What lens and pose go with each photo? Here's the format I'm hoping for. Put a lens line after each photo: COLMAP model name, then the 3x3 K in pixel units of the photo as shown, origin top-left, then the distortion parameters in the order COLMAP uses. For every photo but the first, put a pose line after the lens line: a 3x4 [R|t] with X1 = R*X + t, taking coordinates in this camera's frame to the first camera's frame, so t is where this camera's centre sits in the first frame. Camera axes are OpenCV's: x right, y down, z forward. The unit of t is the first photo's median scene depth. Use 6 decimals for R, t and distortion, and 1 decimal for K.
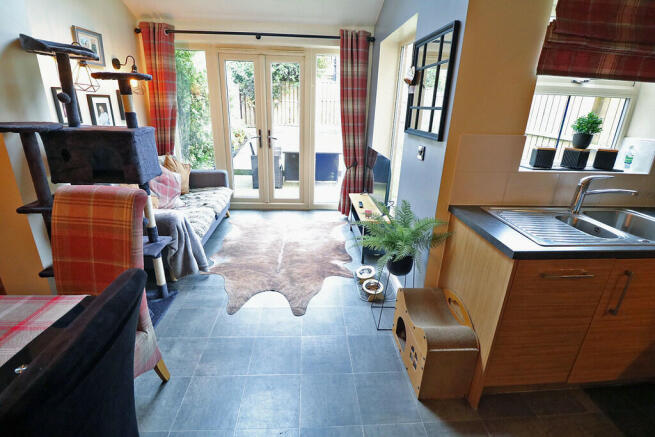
lens RADIAL K [[301.1, 0, 324.7], [0, 301.1, 214.6], [0, 0, 1]] dist [0.002415, -0.014544]
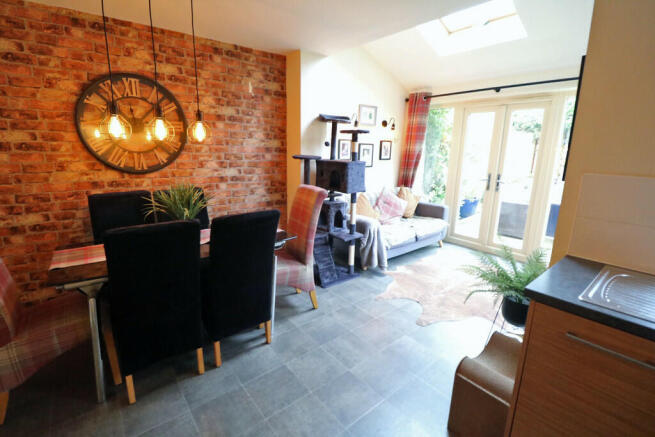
lens RADIAL K [[301.1, 0, 324.7], [0, 301.1, 214.6], [0, 0, 1]] dist [0.002415, -0.014544]
pose [[0.581476, 0.161722, -0.797327, 0.426658], [-0.284045, 0.958727, -0.012690, 0.041415], [0.762367, 0.233856, 0.603414, -0.038776]]
